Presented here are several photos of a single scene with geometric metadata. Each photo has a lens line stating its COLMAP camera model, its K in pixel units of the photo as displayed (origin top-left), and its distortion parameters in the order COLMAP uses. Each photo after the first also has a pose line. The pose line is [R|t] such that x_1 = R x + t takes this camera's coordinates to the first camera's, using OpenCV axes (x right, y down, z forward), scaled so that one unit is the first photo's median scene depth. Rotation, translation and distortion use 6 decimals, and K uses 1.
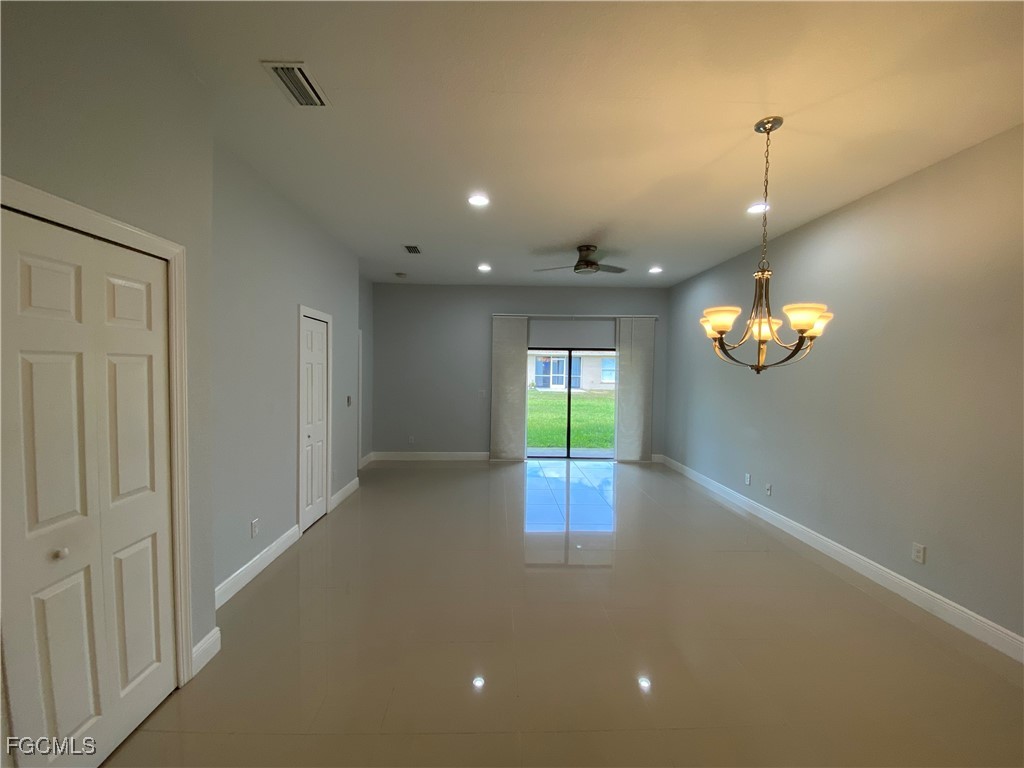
lens RADIAL K [[418.2, 0, 516.2], [0, 418.2, 392.2], [0, 0, 1]] dist [0.001467, -0.003876]
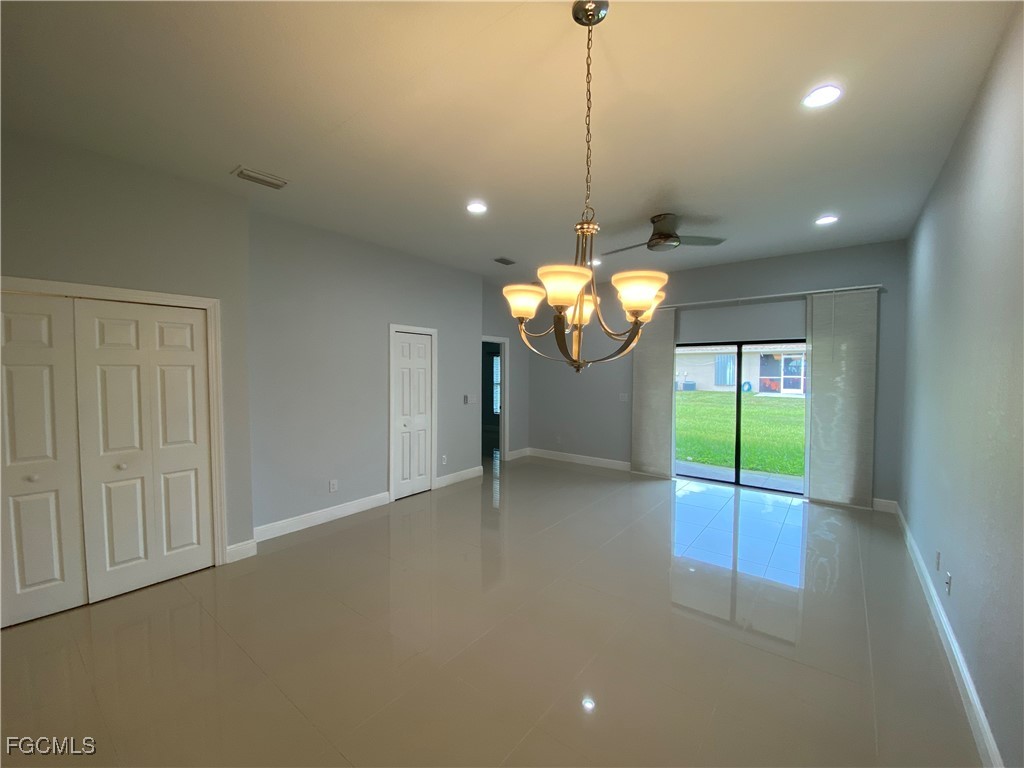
lens RADIAL K [[418.2, 0, 517.5], [0, 418.2, 387.0], [0, 0, 1]] dist [0.001467, -0.003876]
pose [[0.755395, 0.011839, -0.655163, 0.338872], [-0.024597, 0.999644, -0.010296, -0.003822], [0.654808, 0.023892, 0.755417, 0.149752]]
